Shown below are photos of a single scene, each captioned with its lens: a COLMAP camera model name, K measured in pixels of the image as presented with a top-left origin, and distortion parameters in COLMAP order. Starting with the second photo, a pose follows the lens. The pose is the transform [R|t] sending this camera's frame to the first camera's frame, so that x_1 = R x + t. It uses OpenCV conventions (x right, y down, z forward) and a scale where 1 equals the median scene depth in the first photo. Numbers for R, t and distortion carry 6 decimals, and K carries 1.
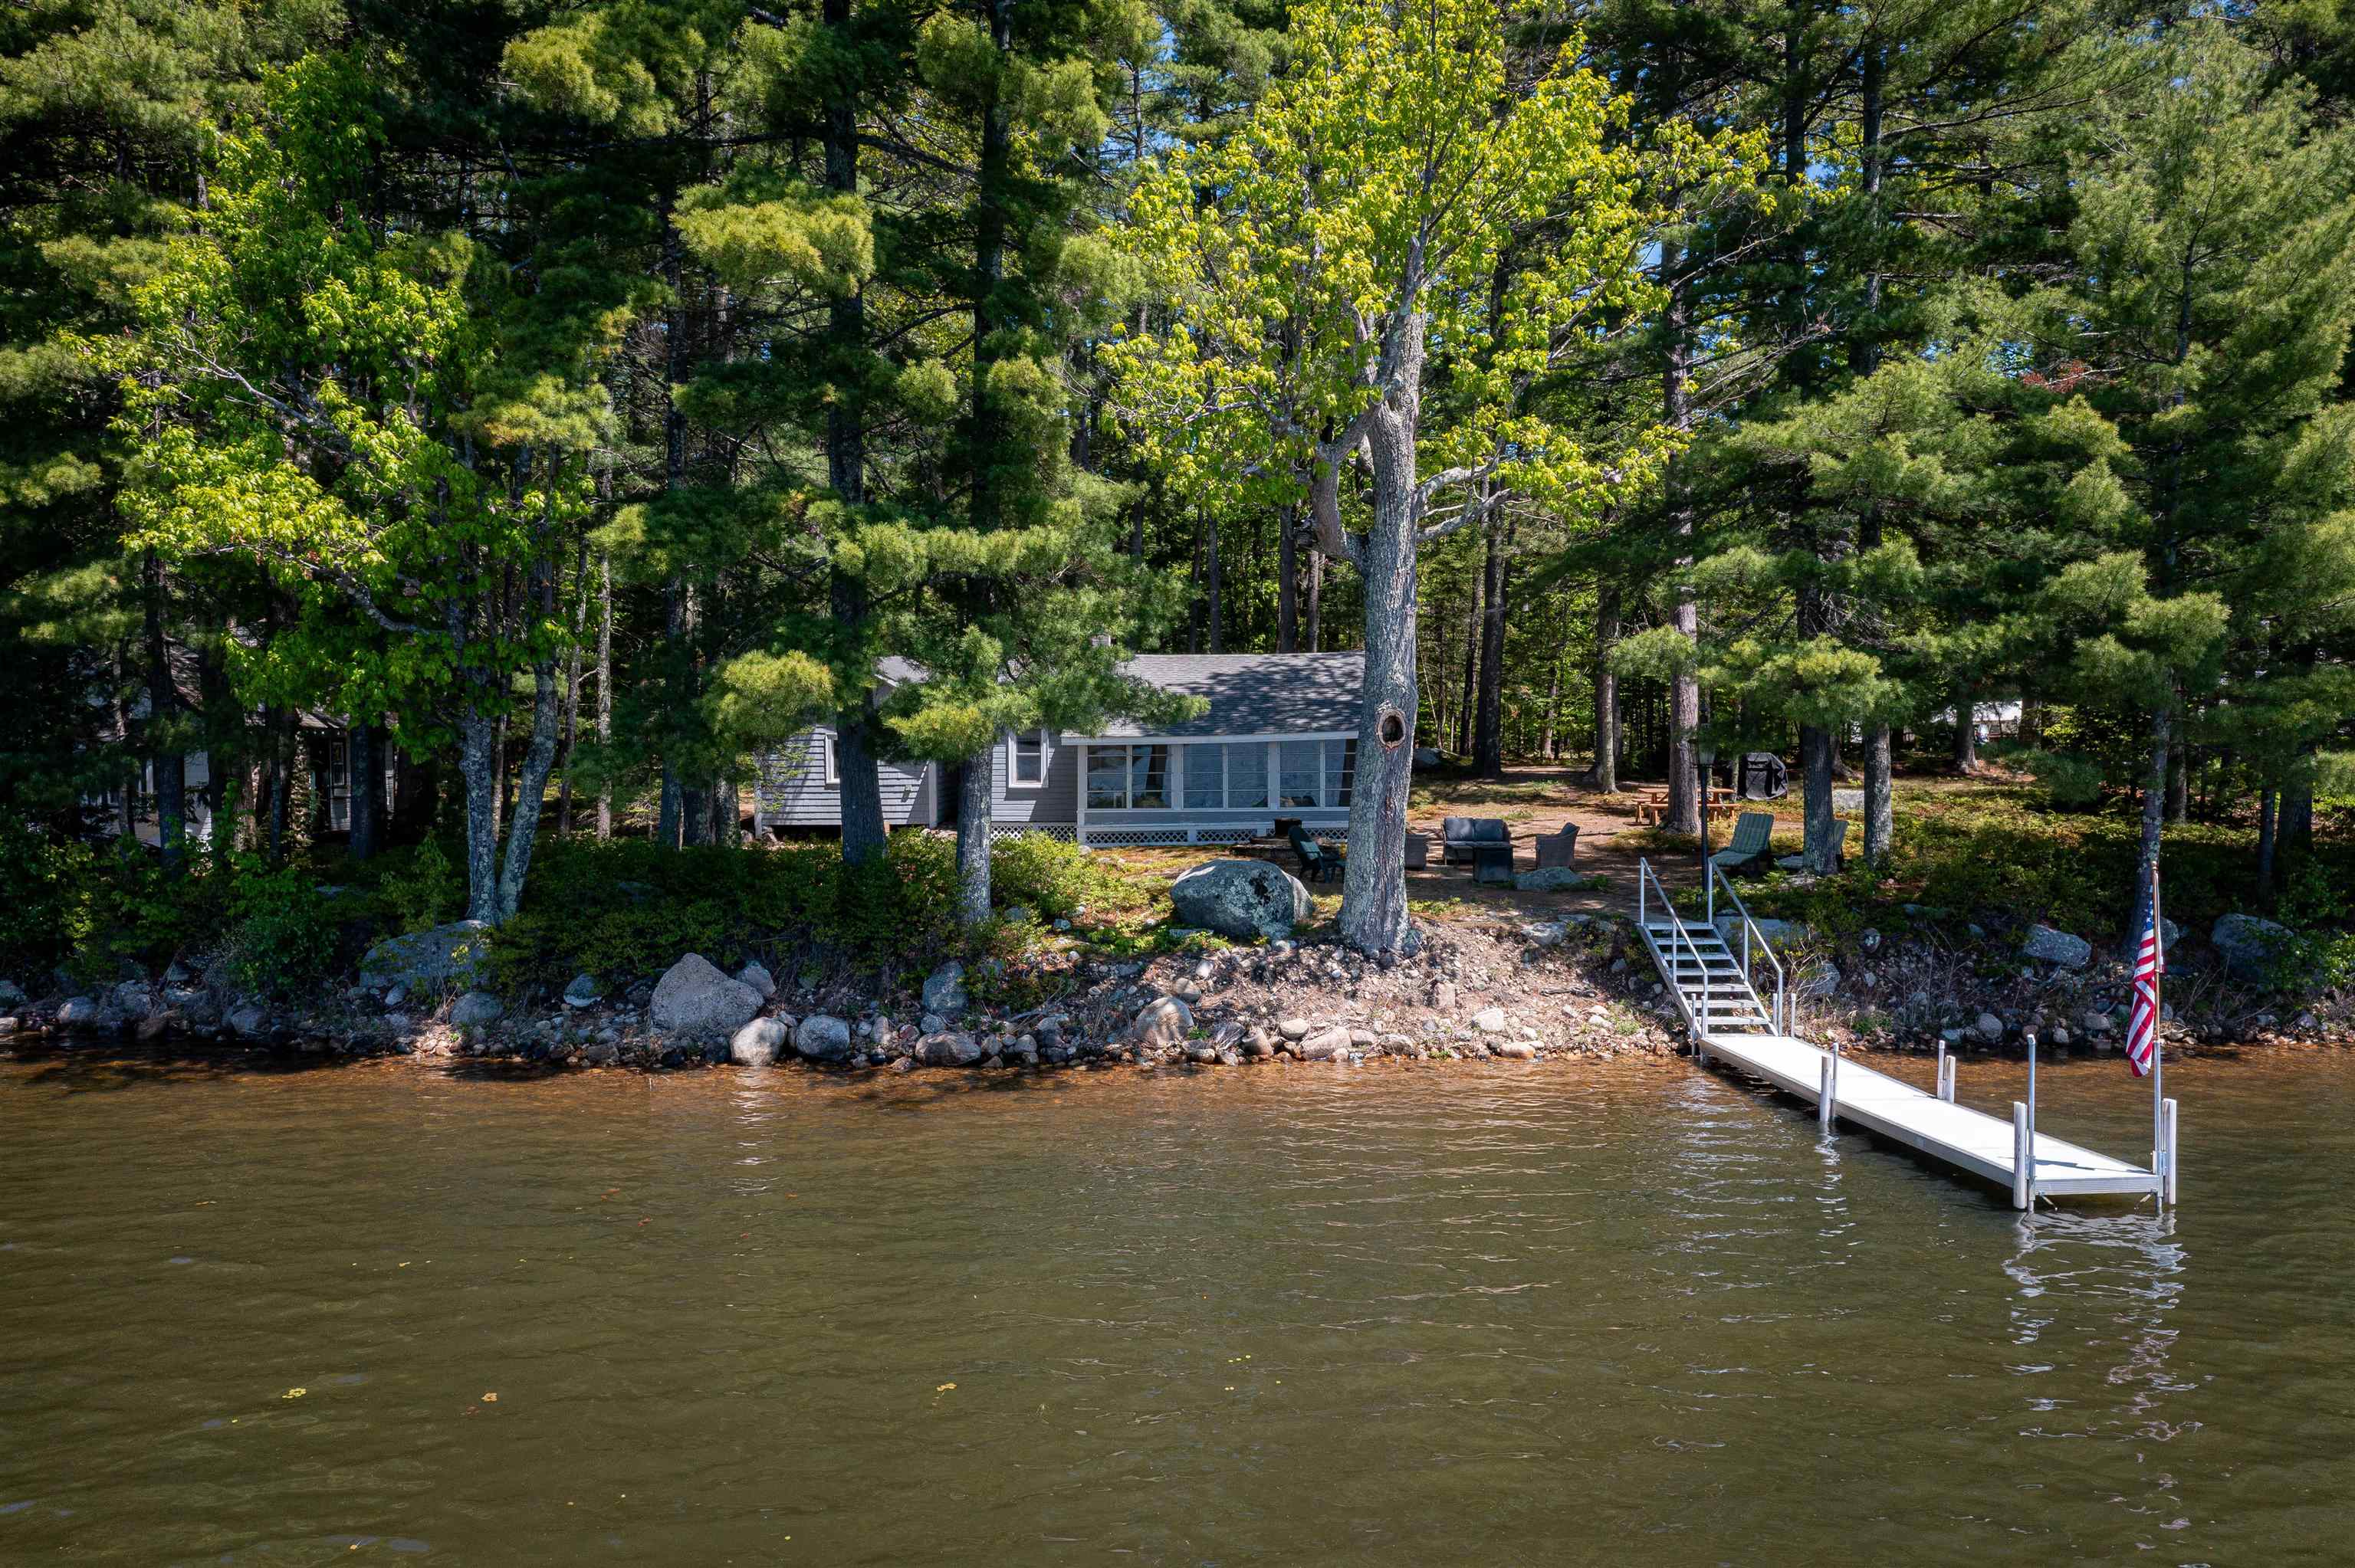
lens RADIAL K [[1860.9, 0, 1177.5], [0, 1860.9, 784.0], [0, 0, 1]] dist [-0.001241, 0.006827]
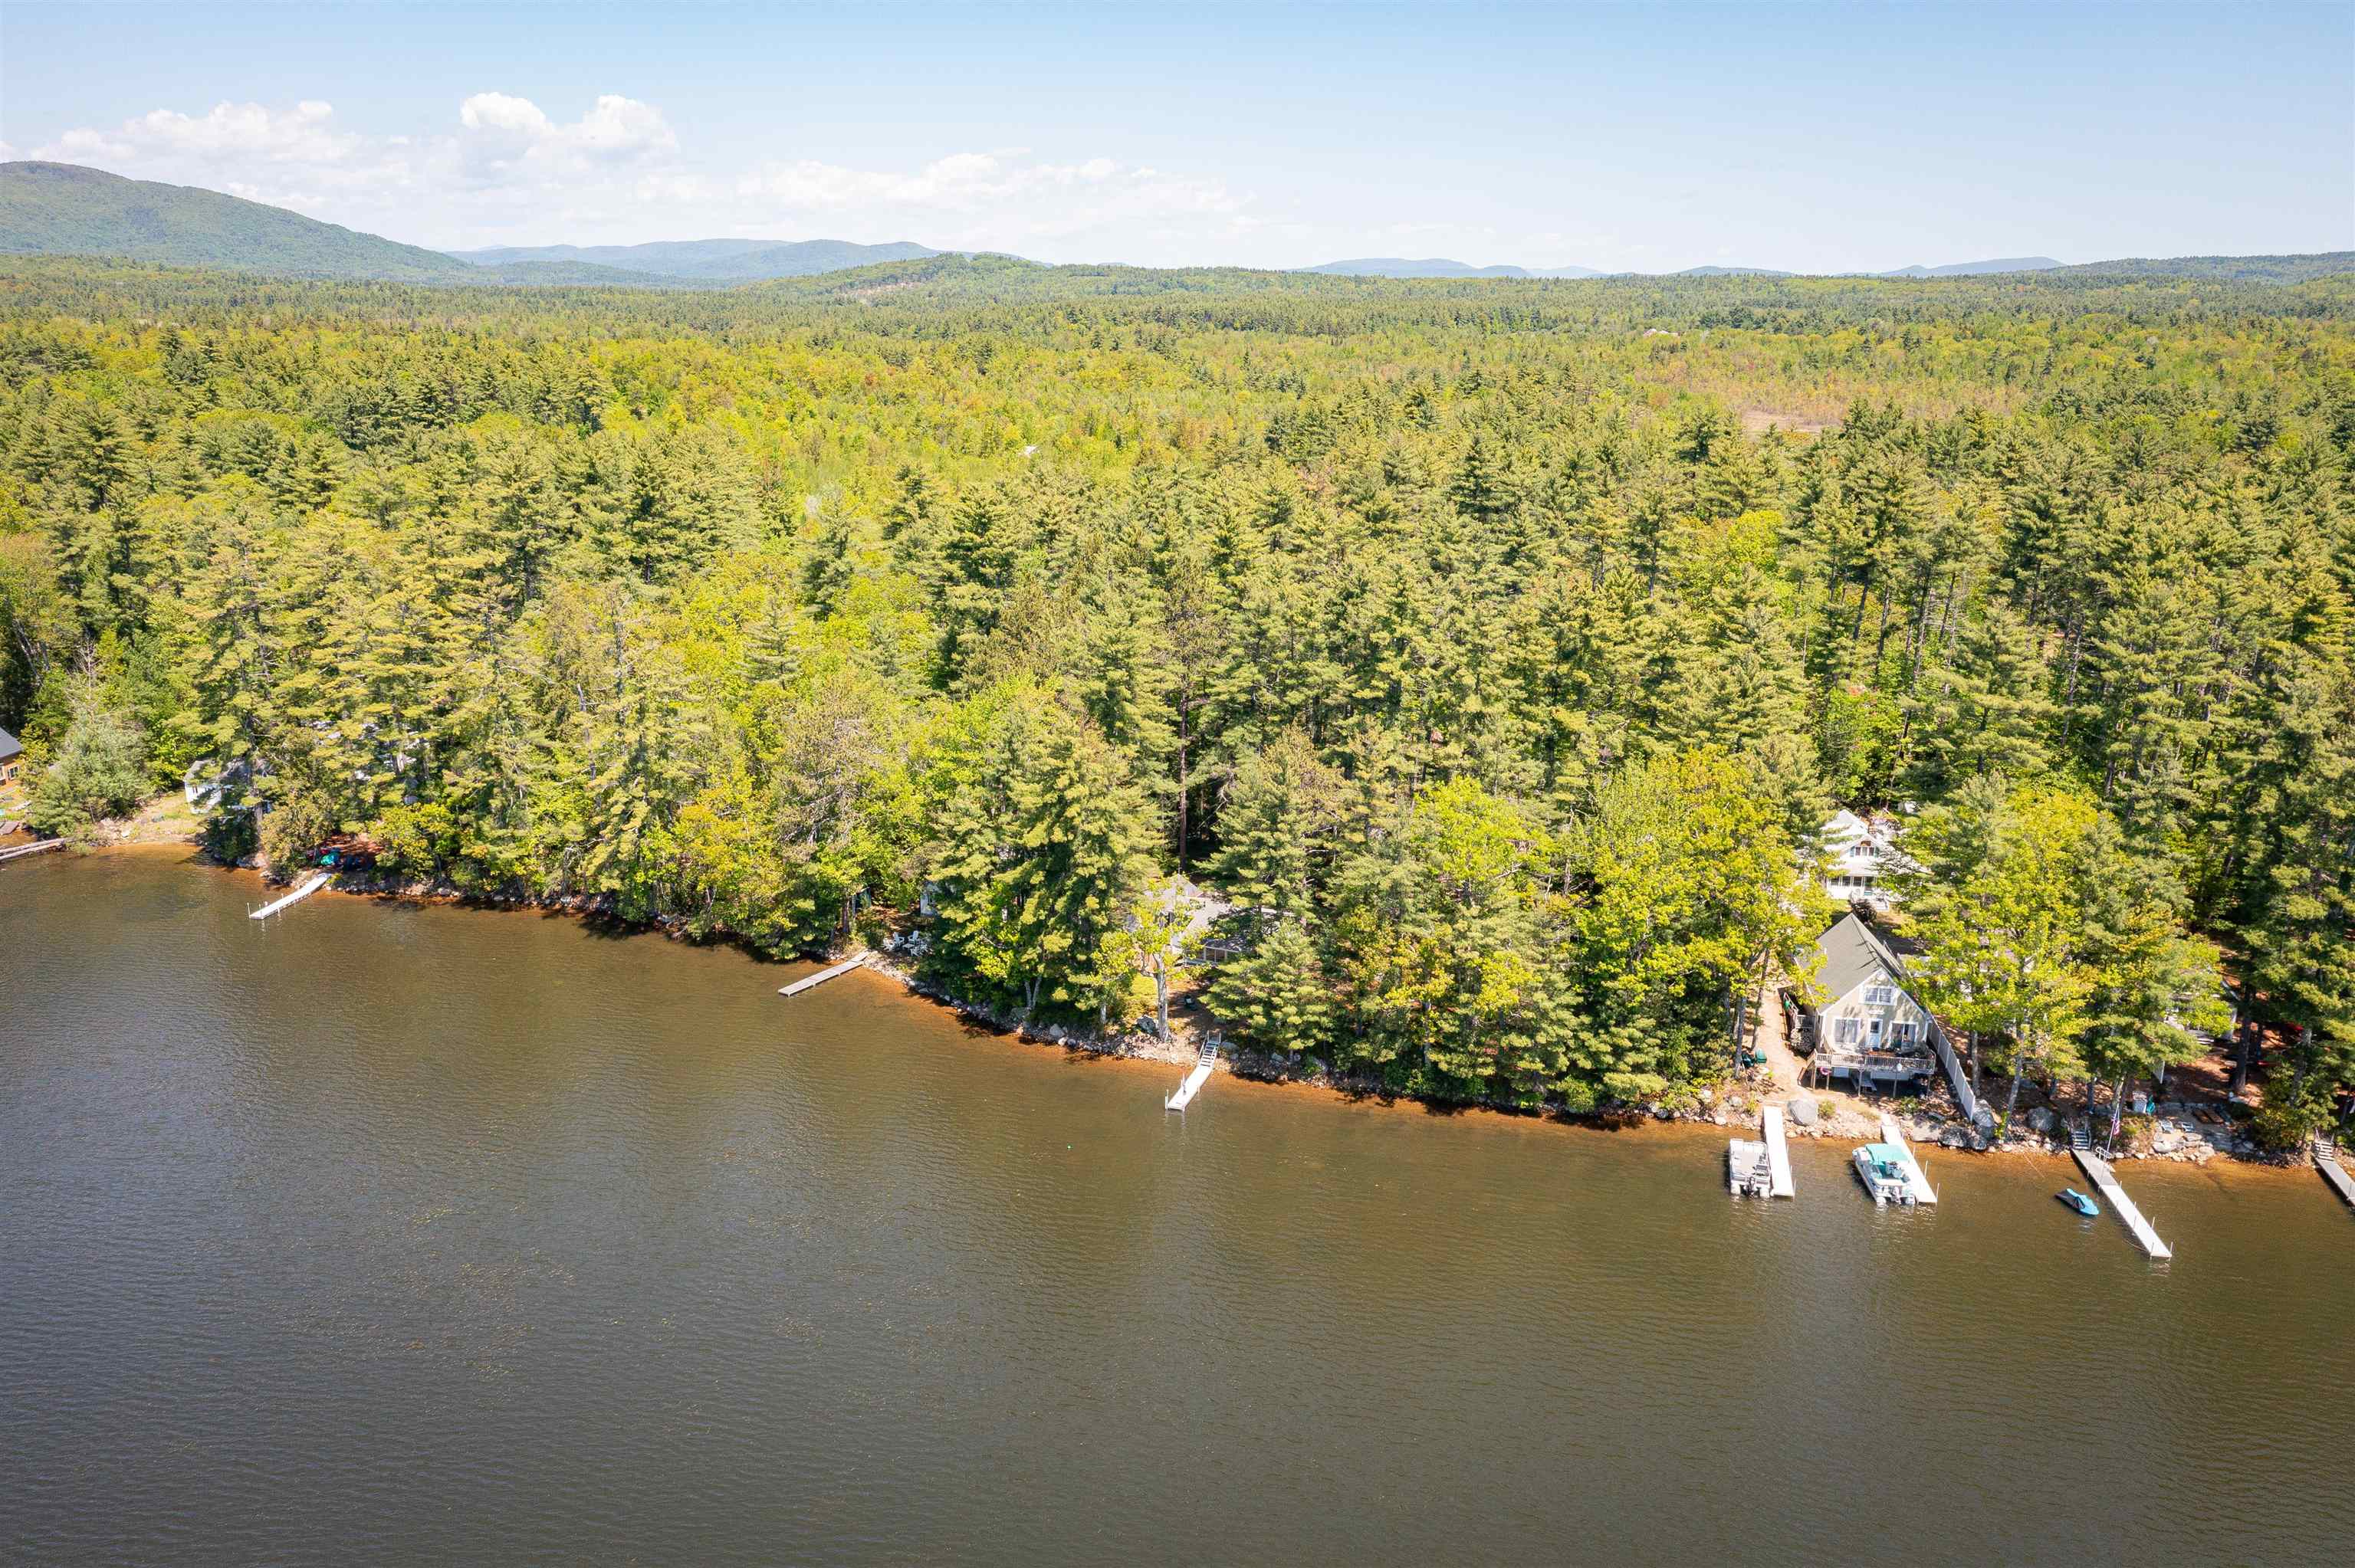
lens RADIAL K [[1860.9, 0, 1177.5], [0, 1860.9, 784.0], [0, 0, 1]] dist [-0.001241, 0.006827]
pose [[0.911041, 0.114394, -0.396130, 2.446792], [-0.017538, 0.970624, 0.239960, -2.156988], [0.411943, -0.211666, 0.886285, -4.116027]]
